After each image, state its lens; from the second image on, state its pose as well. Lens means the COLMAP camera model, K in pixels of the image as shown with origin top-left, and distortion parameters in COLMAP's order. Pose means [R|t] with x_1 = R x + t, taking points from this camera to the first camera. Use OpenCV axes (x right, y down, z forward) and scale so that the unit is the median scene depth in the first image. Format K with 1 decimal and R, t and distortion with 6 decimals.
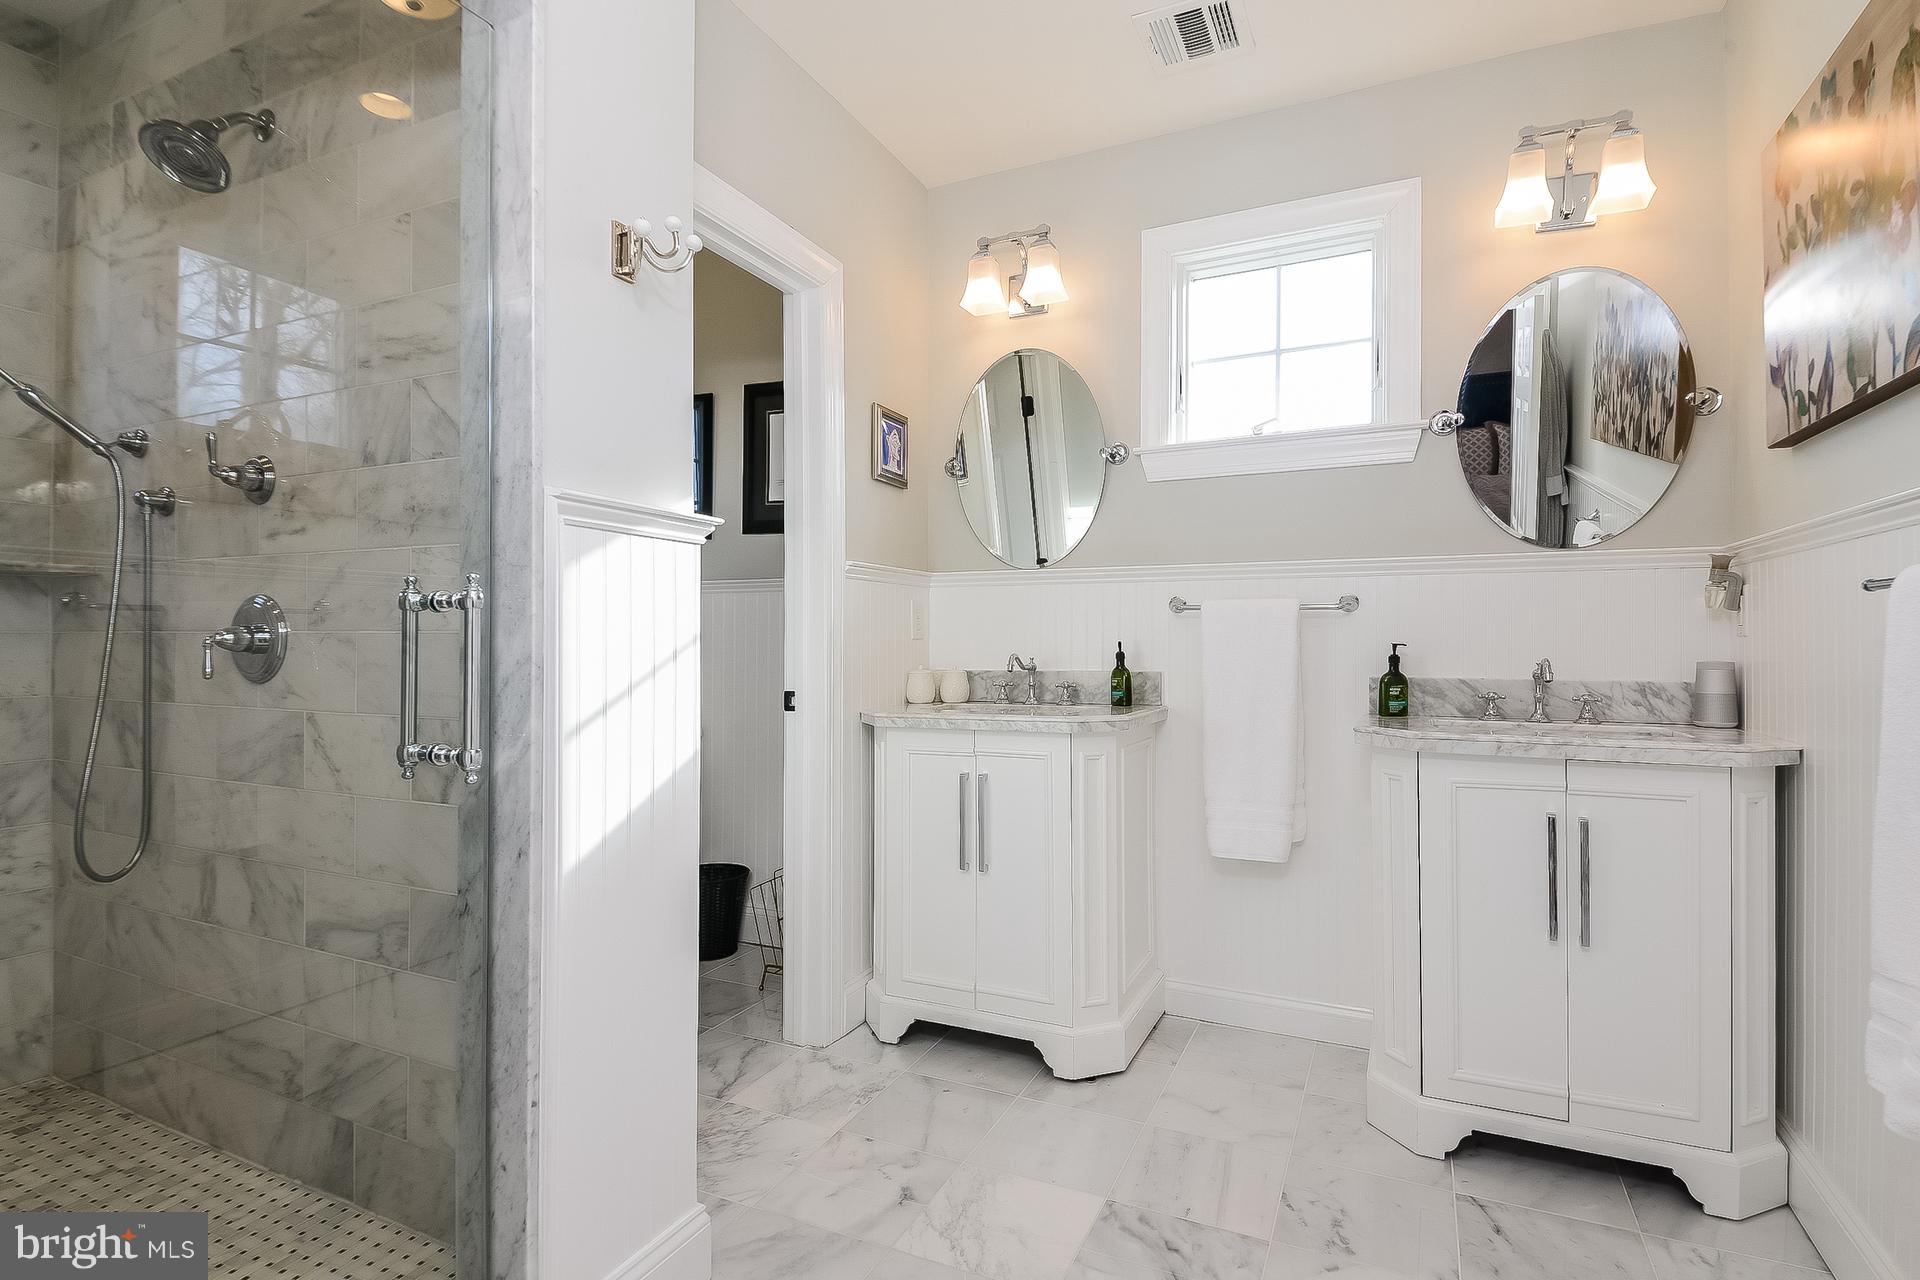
lens RADIAL K [[929.8, 0, 966.6], [0, 929.8, 645.5], [0, 0, 1]] dist [0.044957, -0.037284]
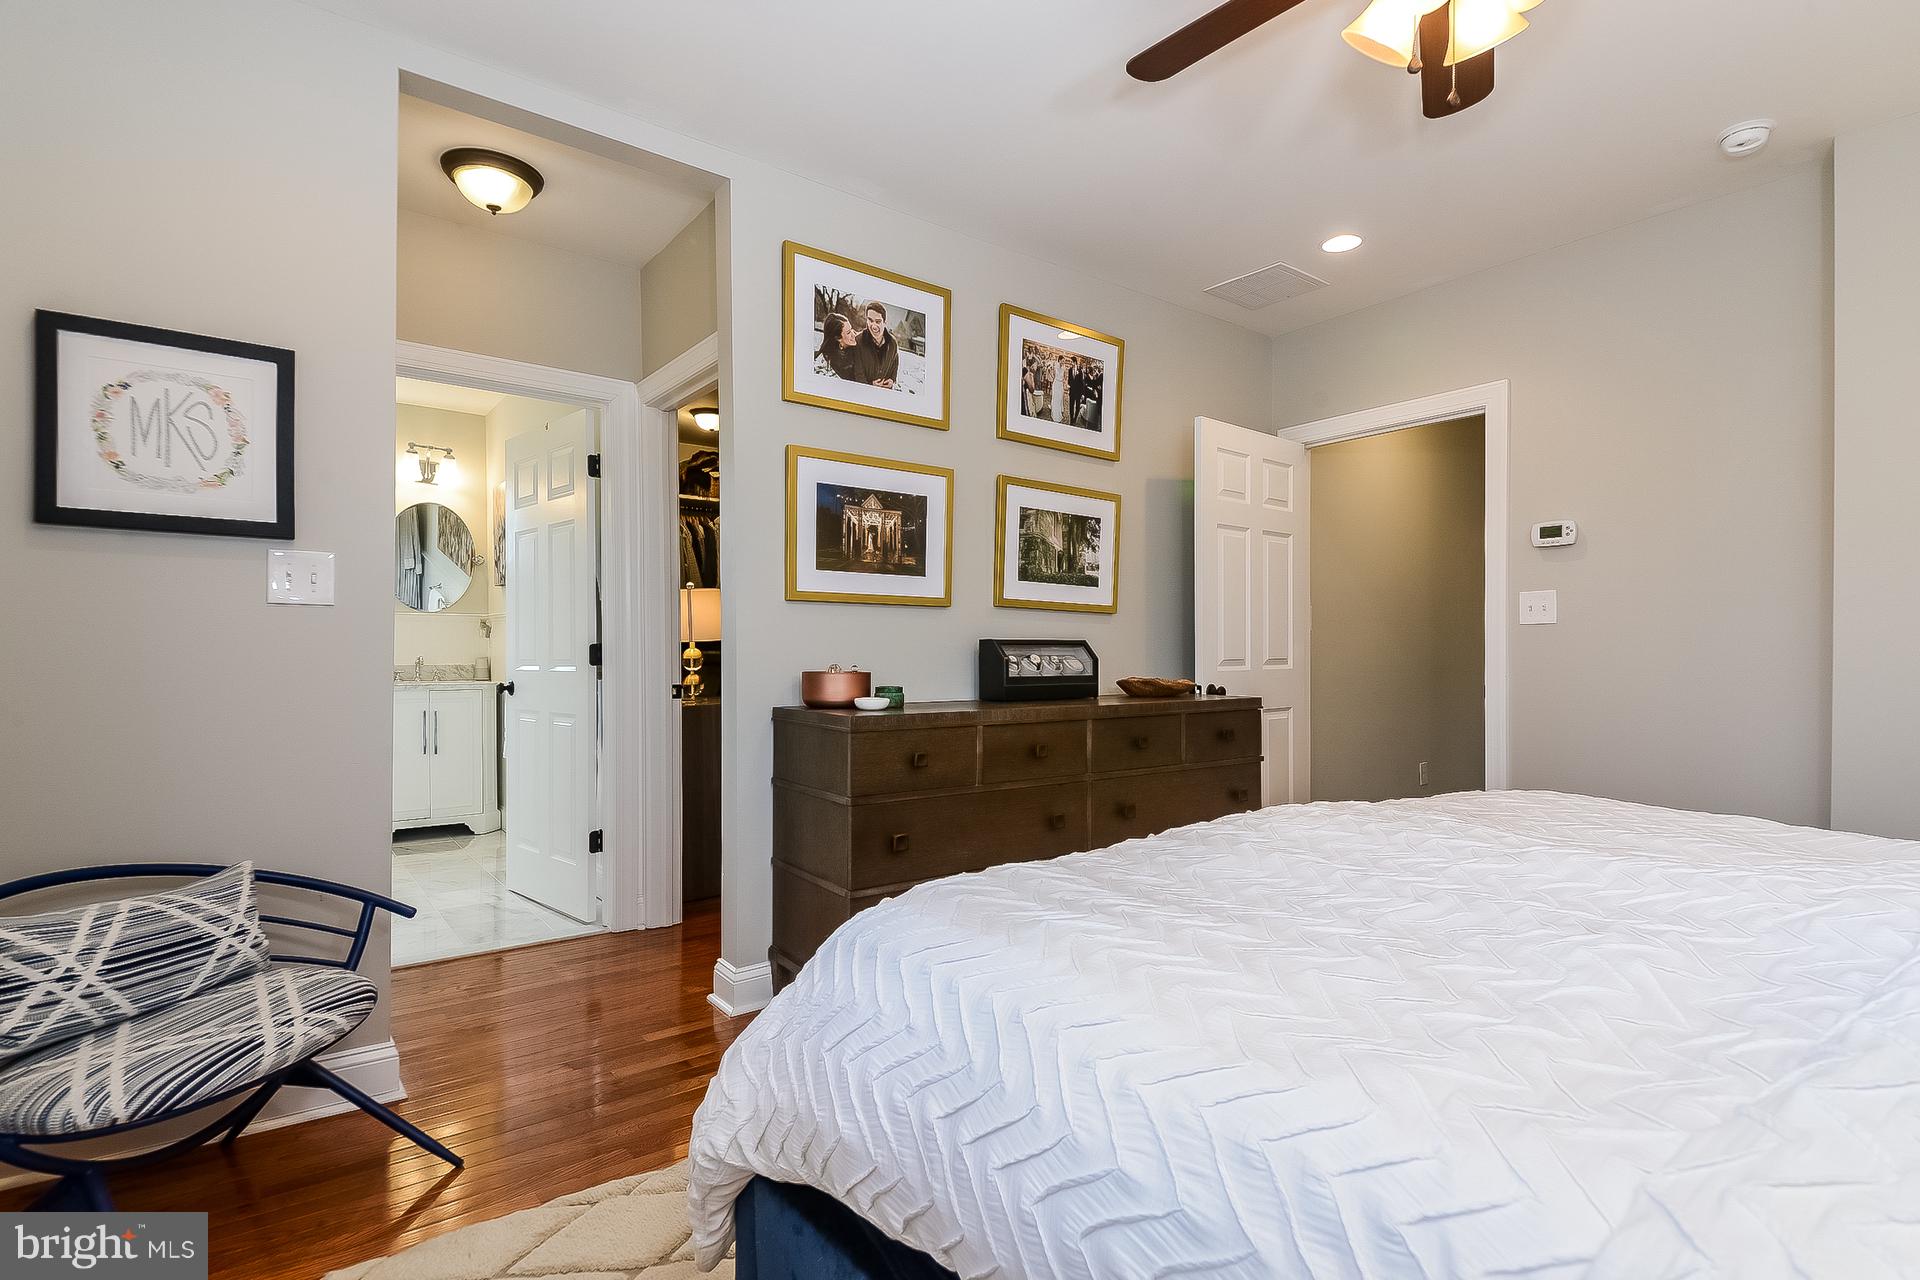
lens RADIAL K [[901.5, 0, 958.1], [0, 901.5, 645.8], [0, 0, 1]] dist [0.042961, 0.000077]
pose [[0.447479, 0.000944, 0.894294, -1.006337], [-0.000387, 1.000000, -0.000861, -0.013964], [-0.894295, 0.000039, 0.447479, -1.495364]]
